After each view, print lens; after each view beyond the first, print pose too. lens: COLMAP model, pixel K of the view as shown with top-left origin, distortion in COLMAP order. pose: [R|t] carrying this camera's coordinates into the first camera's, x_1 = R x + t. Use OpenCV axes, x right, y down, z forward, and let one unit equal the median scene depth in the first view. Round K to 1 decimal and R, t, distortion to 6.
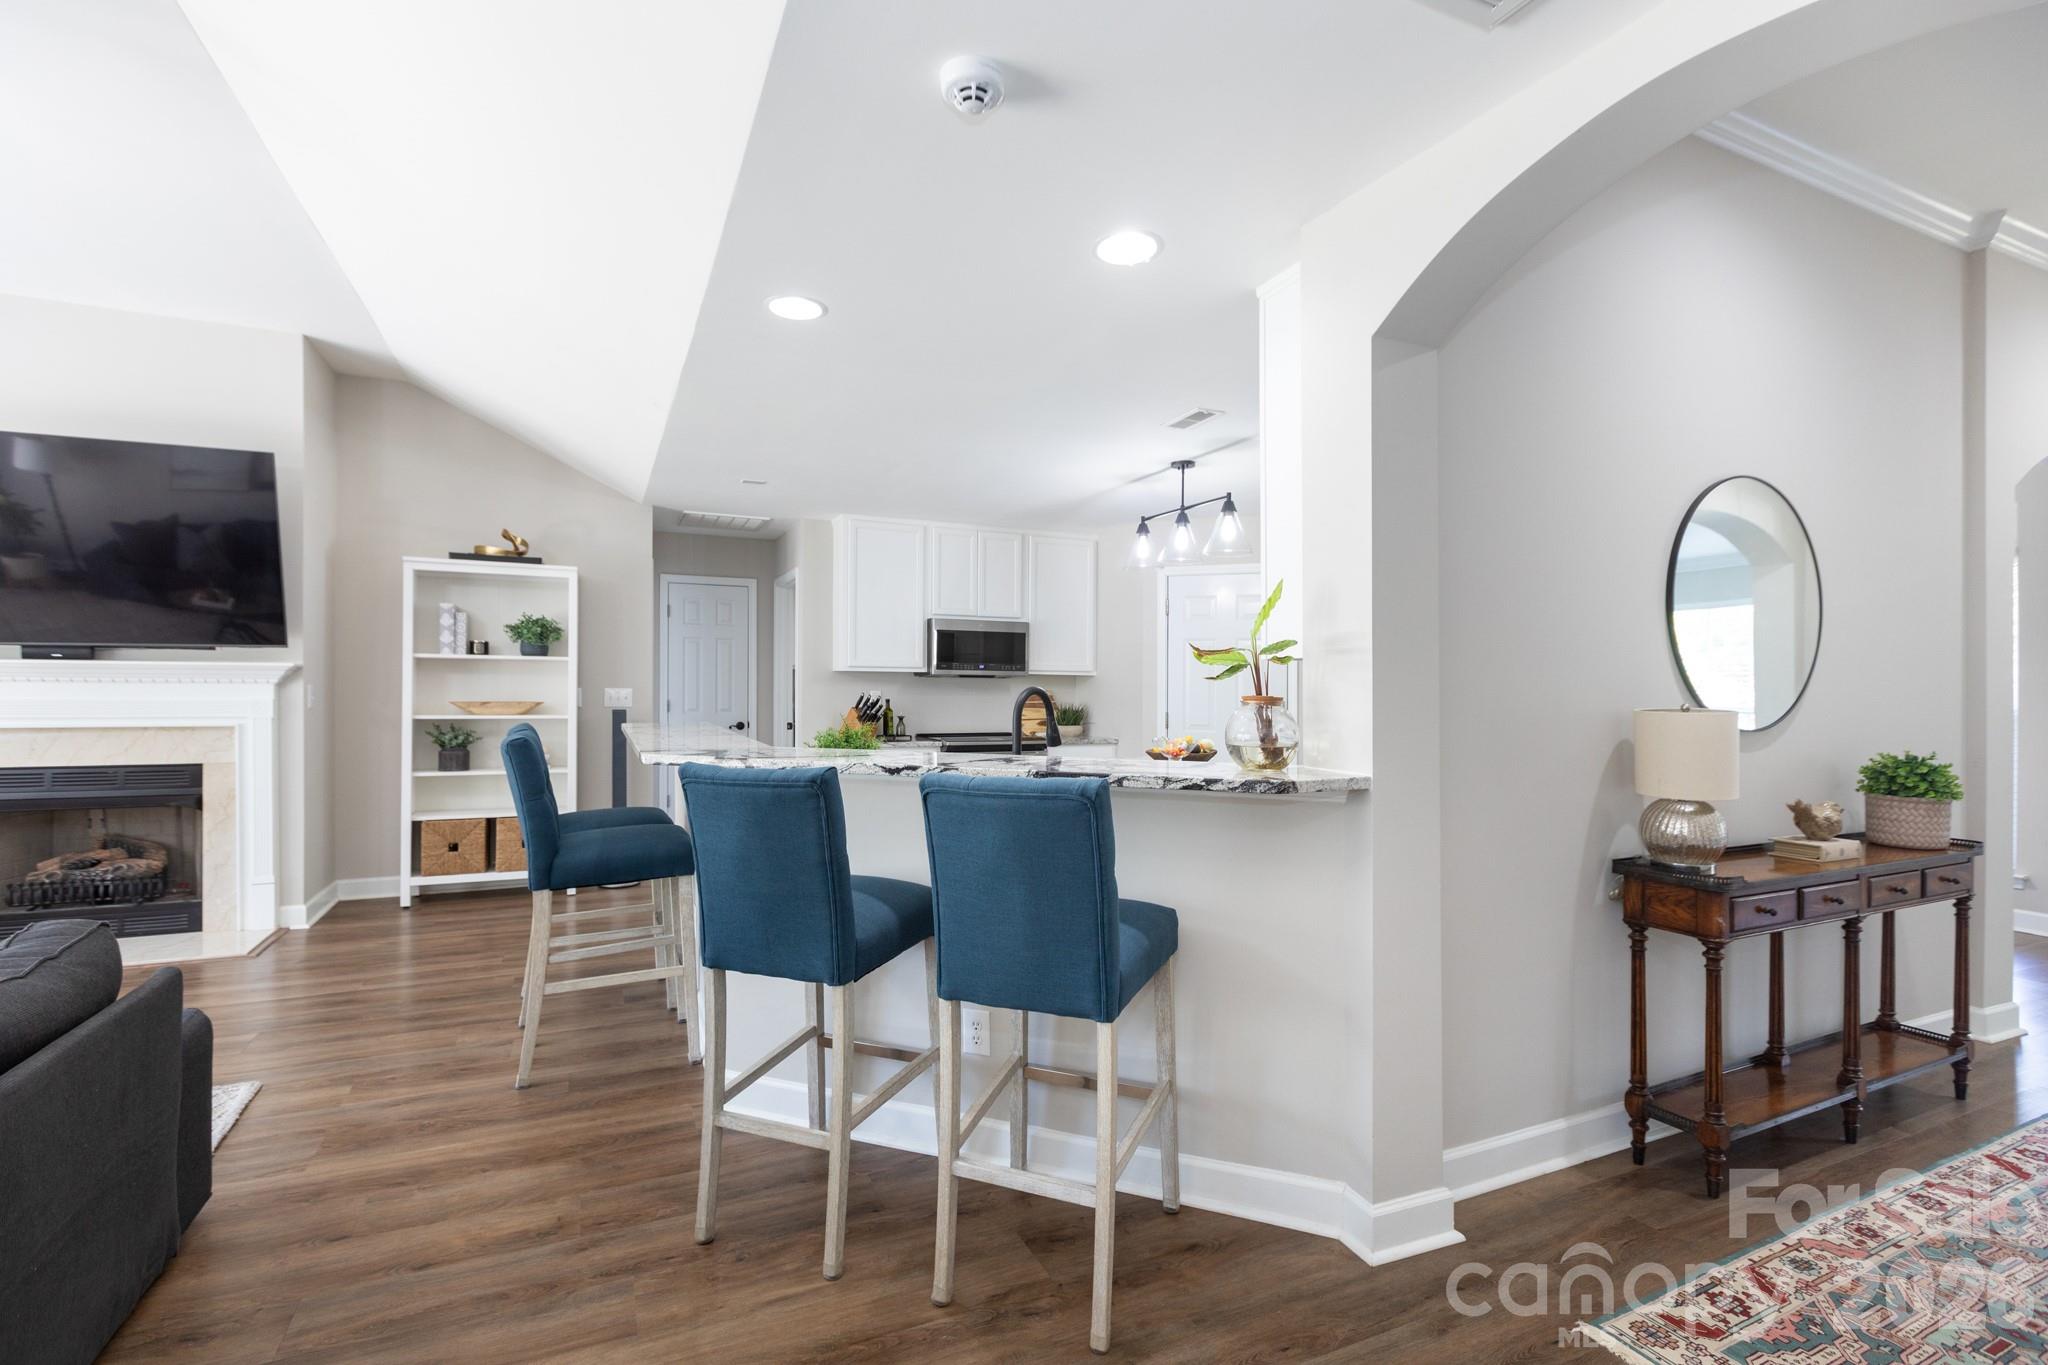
lens RADIAL K [[914.0, 0, 1035.2], [0, 914.0, 677.6], [0, 0, 1]] dist [0.004049, 0.000191]
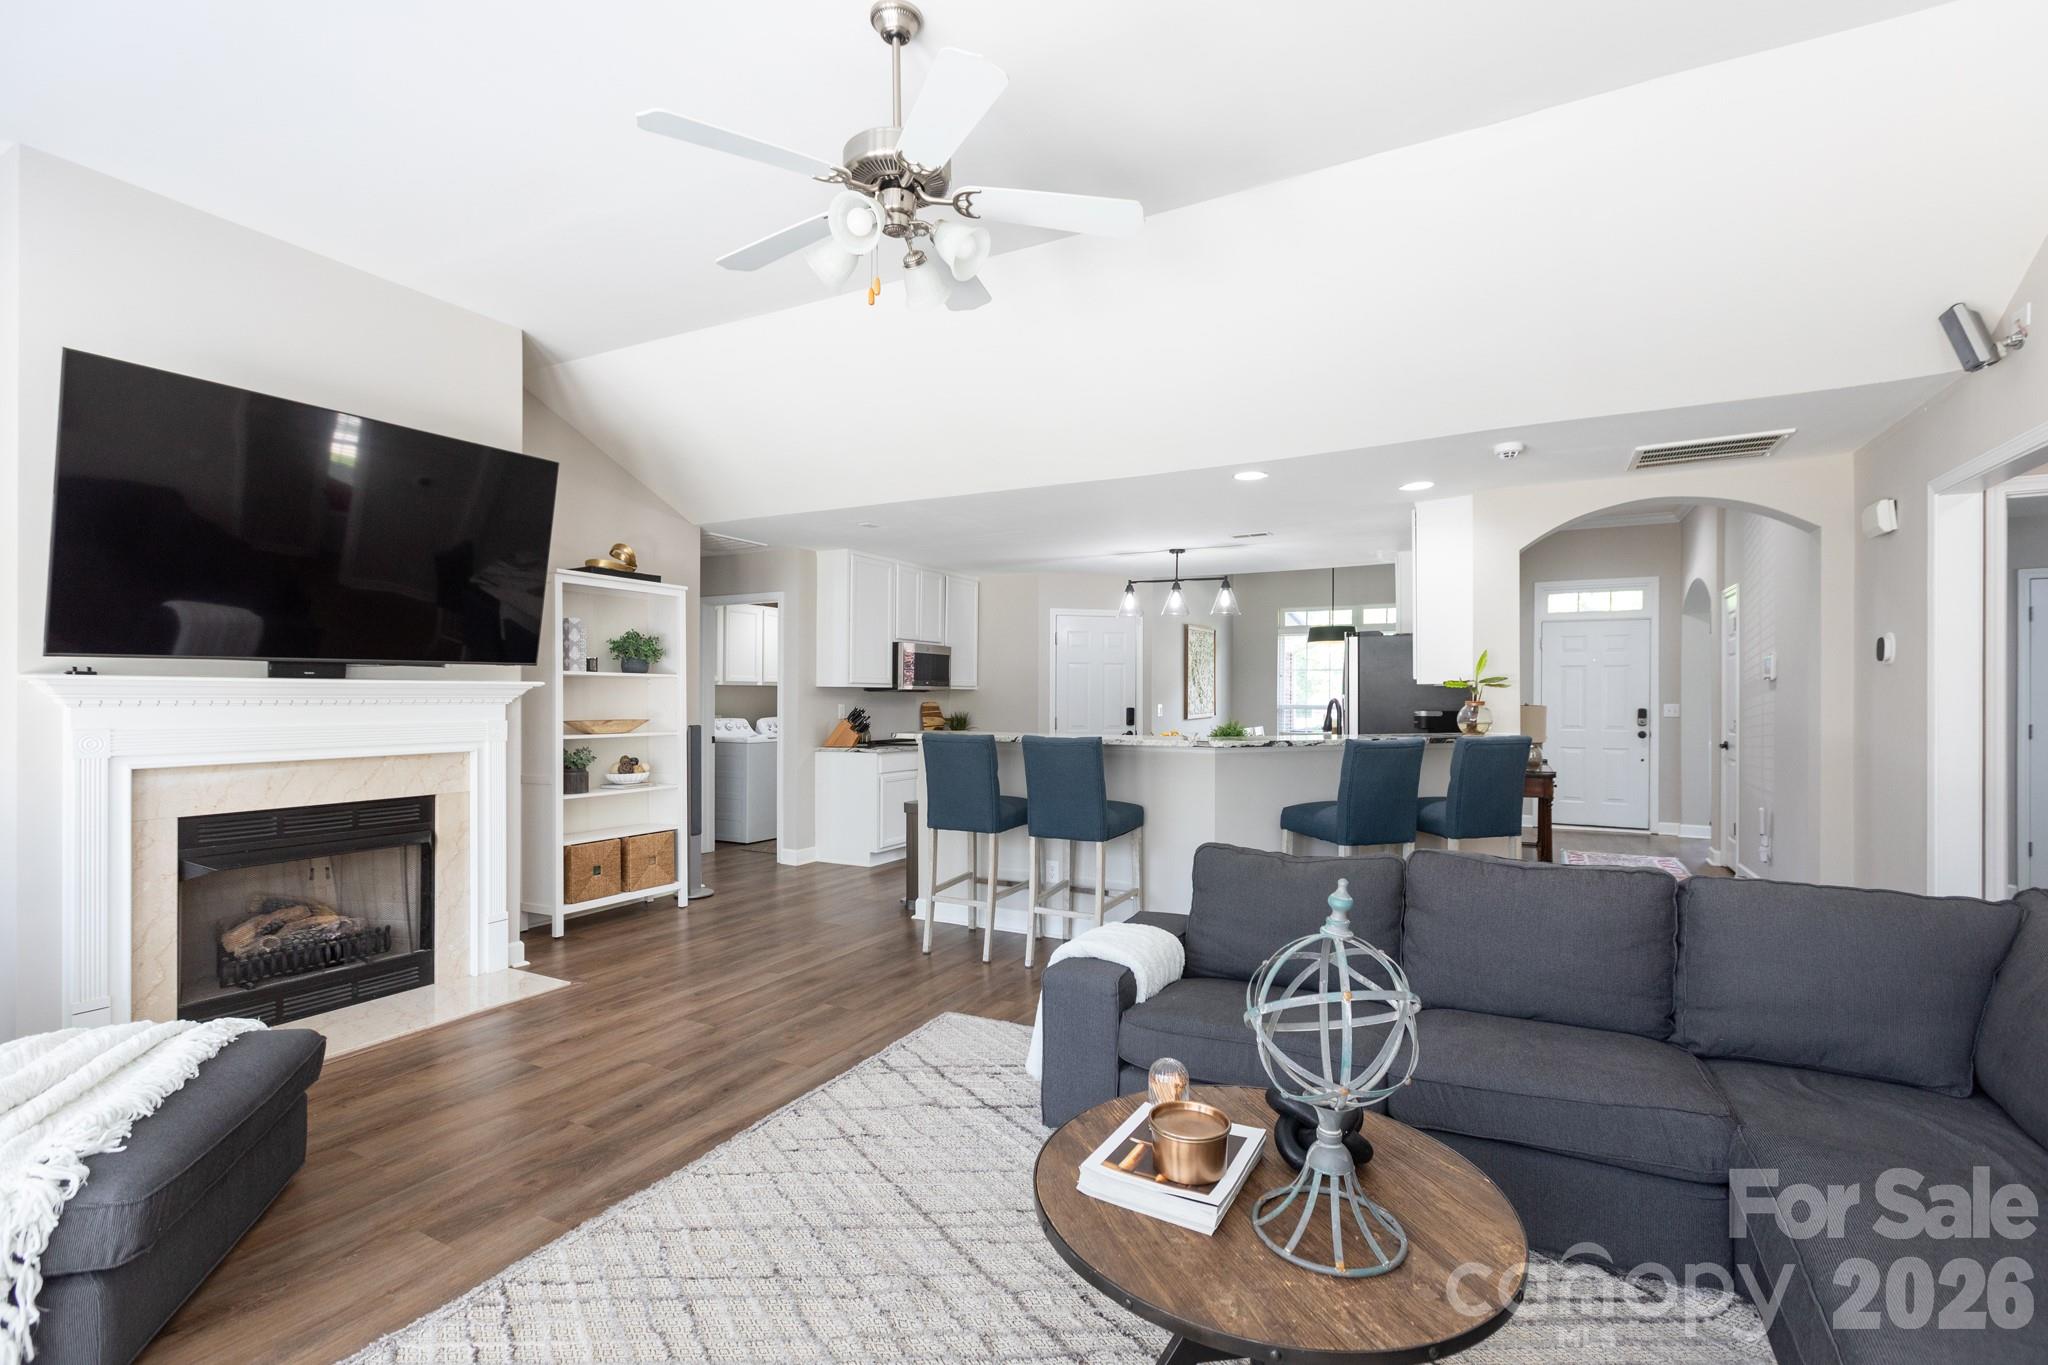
lens RADIAL K [[931.3, 0, 1025.3], [0, 931.3, 693.1], [0, 0, 1]] dist [0.001139, 0.000186]
pose [[0.788760, -0.006196, 0.614670, -0.987663], [0.001359, 0.999964, 0.008336, -0.011377], [-0.614700, -0.005740, 0.788740, -0.062191]]
